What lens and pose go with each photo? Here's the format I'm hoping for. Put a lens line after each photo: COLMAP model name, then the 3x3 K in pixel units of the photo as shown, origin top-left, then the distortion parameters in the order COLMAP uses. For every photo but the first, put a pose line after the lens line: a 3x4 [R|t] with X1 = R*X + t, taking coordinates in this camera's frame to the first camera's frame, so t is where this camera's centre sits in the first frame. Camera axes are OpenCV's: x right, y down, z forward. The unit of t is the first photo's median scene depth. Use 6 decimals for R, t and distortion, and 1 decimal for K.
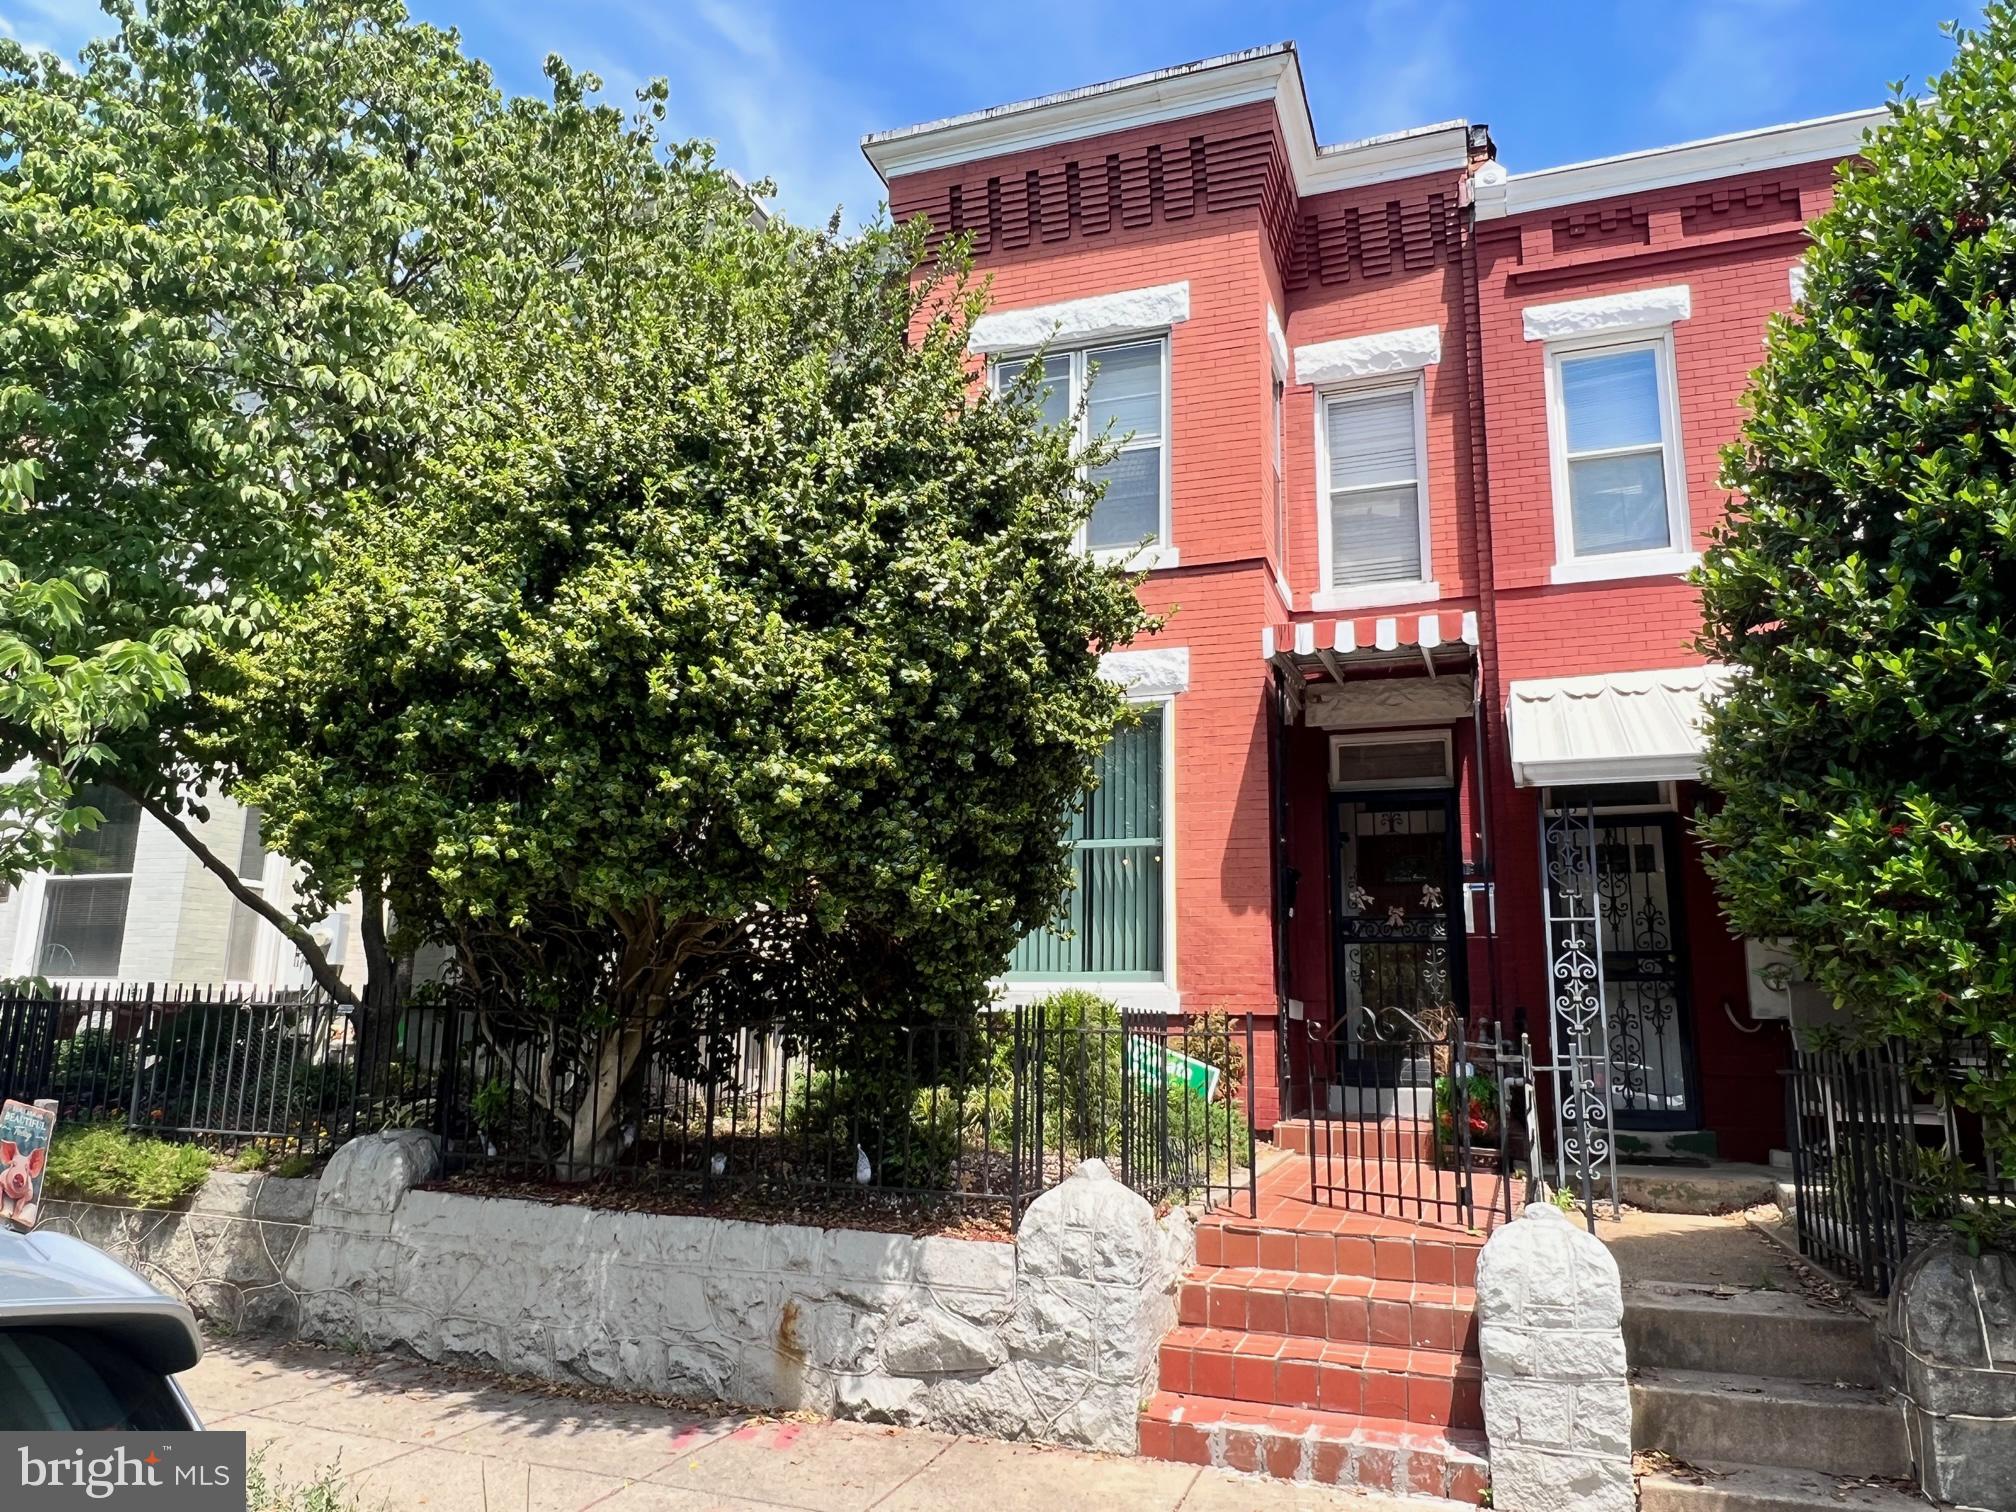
lens RADIAL K [[1381.5, 0, 1008.0], [0, 1381.5, 756.0], [0, 0, 1]] dist [-0.030476, 0.099341]
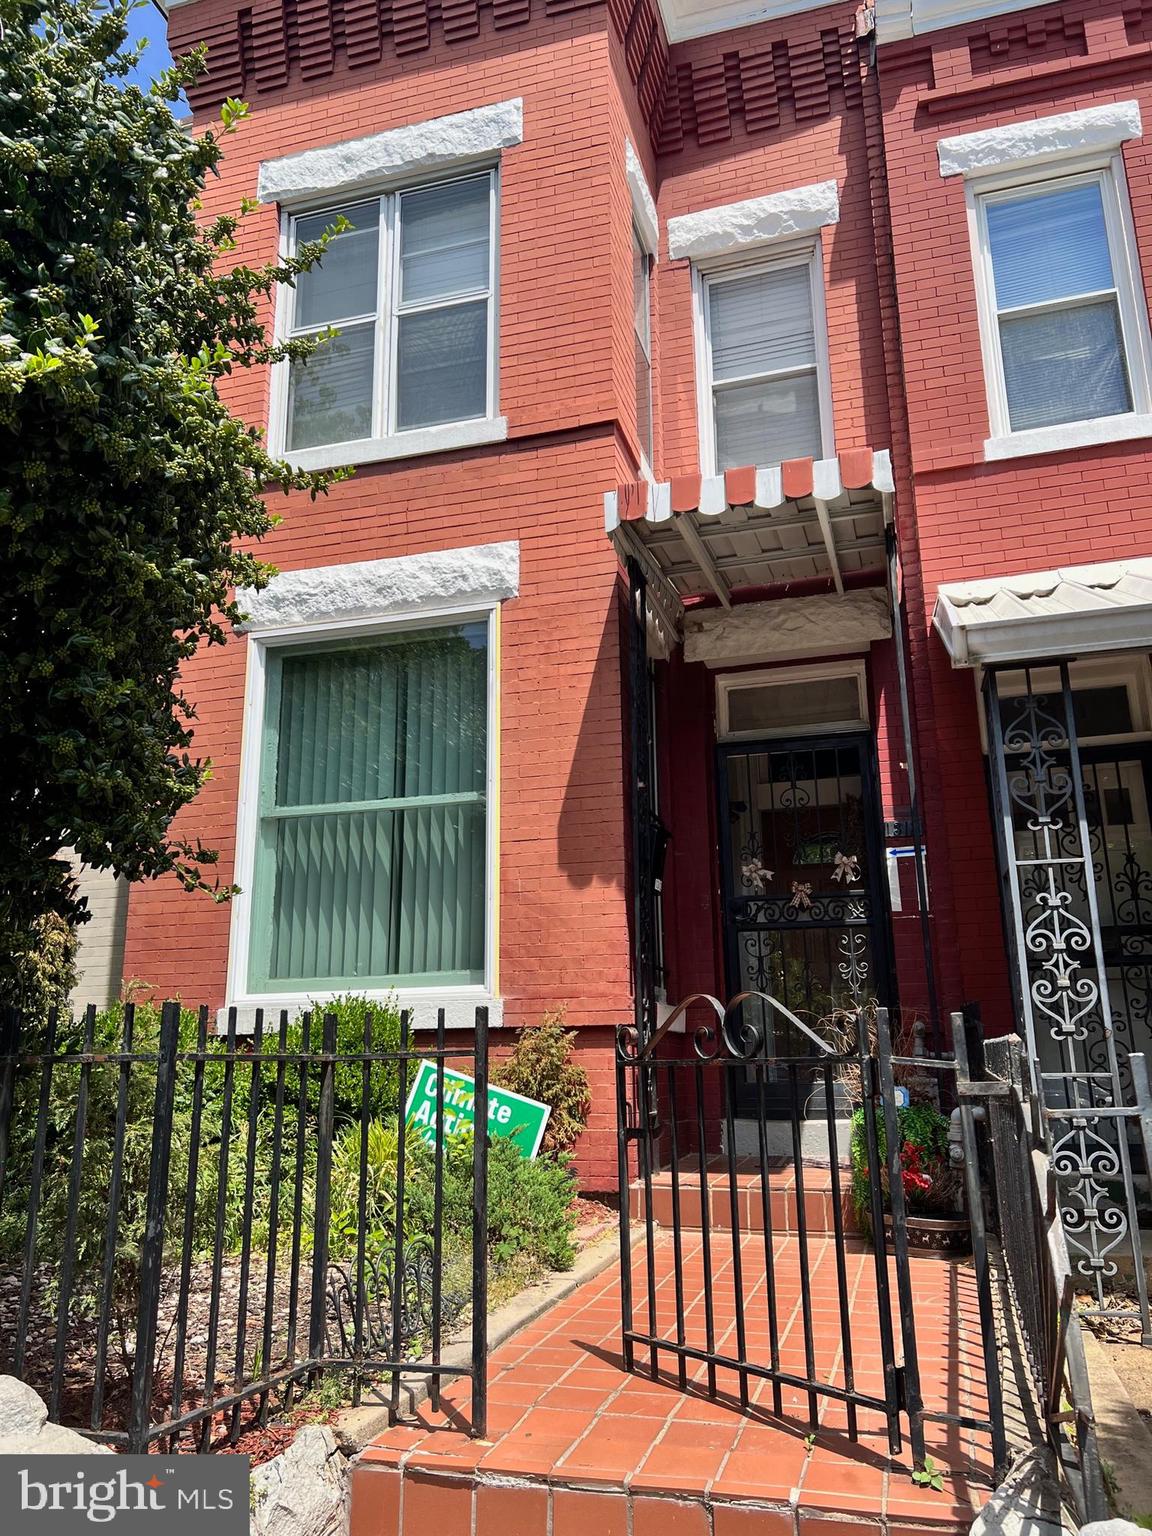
lens RADIAL K [[1140.3, 0, 576.0], [0, 1140.3, 768.0], [0, 0, 1]] dist [0.026148, -0.002495]
pose [[0.998382, -0.015972, 0.054578, 0.120832], [0.018678, 0.998603, -0.049420, 0.074911], [-0.053713, 0.050359, 0.997286, 0.361633]]
